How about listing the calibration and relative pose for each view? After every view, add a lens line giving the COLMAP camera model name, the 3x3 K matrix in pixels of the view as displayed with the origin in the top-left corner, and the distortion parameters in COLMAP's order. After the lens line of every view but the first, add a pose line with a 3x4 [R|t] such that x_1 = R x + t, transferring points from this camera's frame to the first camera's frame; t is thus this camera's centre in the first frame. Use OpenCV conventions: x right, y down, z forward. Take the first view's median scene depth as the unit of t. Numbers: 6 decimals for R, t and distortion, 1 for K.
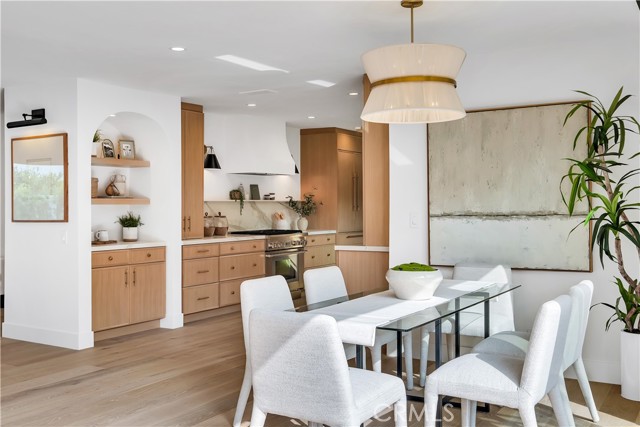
lens RADIAL K [[647.4, 0, 319.8], [0, 647.4, 212.8], [0, 0, 1]] dist [0.026857, 0.000000]
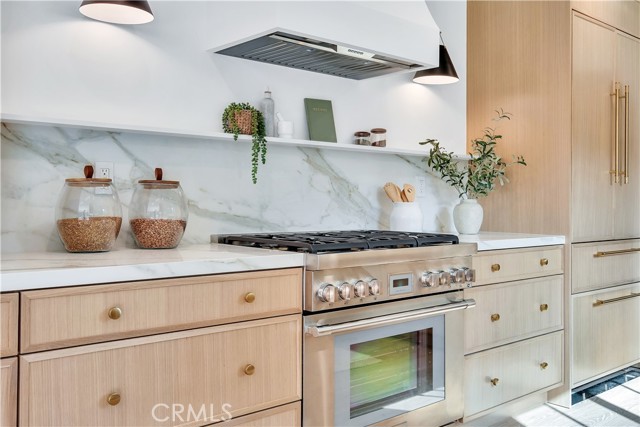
lens RADIAL K [[647.4, 0, 320.7], [0, 647.4, 211.4], [0, 0, 1]] dist [0.026857, 0.000000]
pose [[0.957626, 0.010575, -0.287821, -0.000745], [-0.010158, 0.999944, 0.002944, 0.014557], [0.287836, 0.000104, 0.957680, 0.649880]]
